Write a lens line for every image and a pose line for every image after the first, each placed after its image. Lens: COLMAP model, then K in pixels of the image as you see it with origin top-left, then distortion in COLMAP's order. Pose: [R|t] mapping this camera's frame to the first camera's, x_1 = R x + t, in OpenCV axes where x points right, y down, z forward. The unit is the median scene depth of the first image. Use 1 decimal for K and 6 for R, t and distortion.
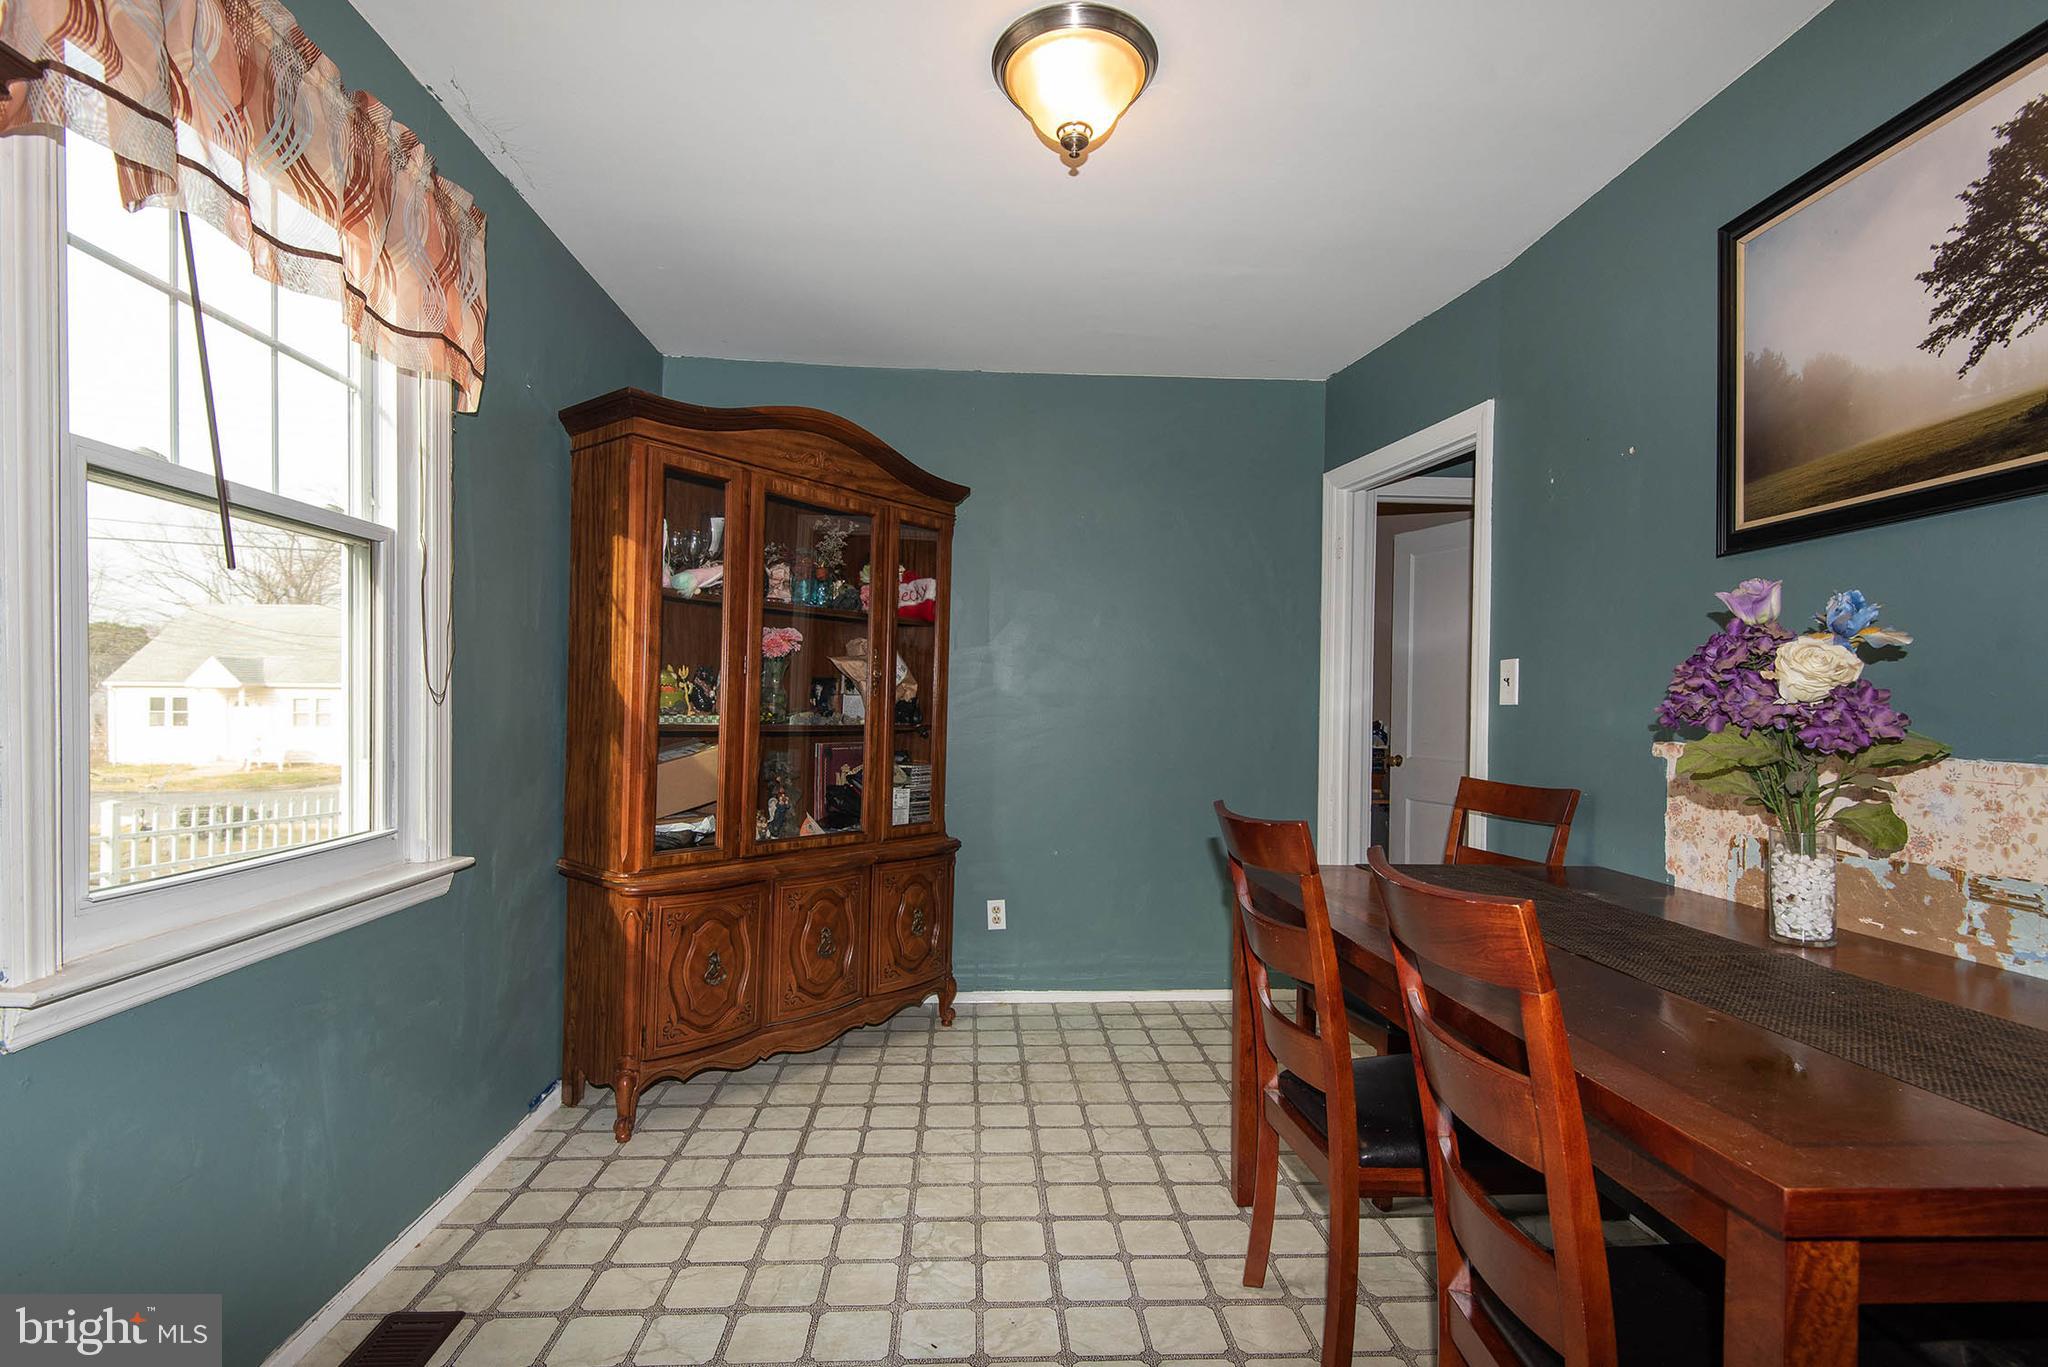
lens RADIAL K [[927.4, 0, 1023.9], [0, 927.4, 696.4], [0, 0, 1]] dist [0.011329, -0.000070]
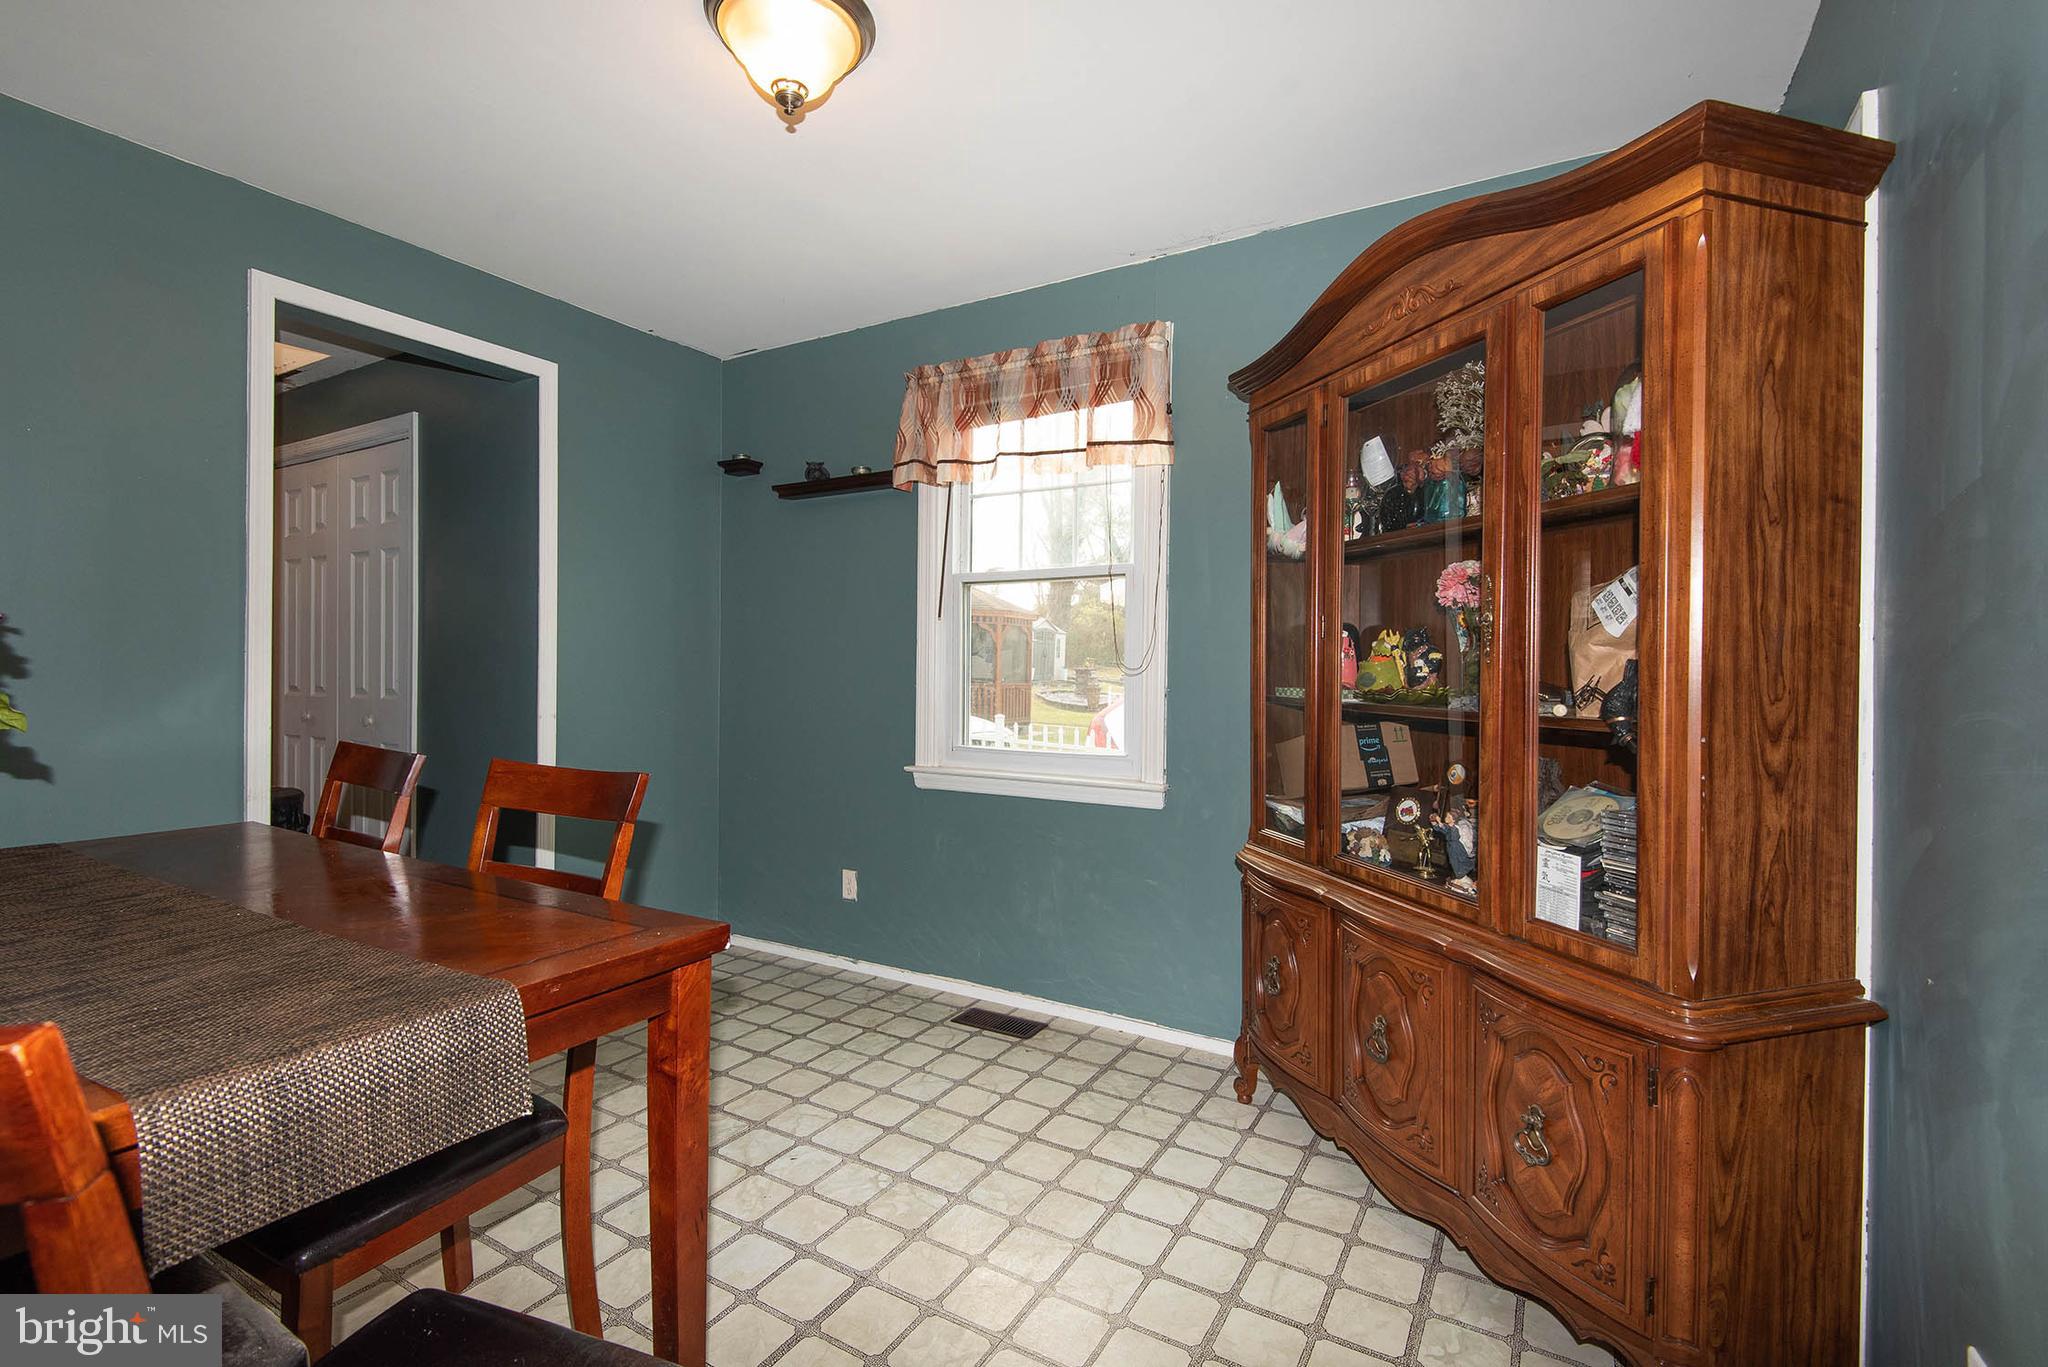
lens RADIAL K [[927.4, 0, 1025.9], [0, 927.4, 679.8], [0, 0, 1]] dist [0.011329, -0.000070]
pose [[-0.553553, -0.004705, -0.832801, 0.646350], [-0.007292, 0.999973, -0.000803, 0.016731], [0.832782, 0.005629, -0.553572, 1.574828]]
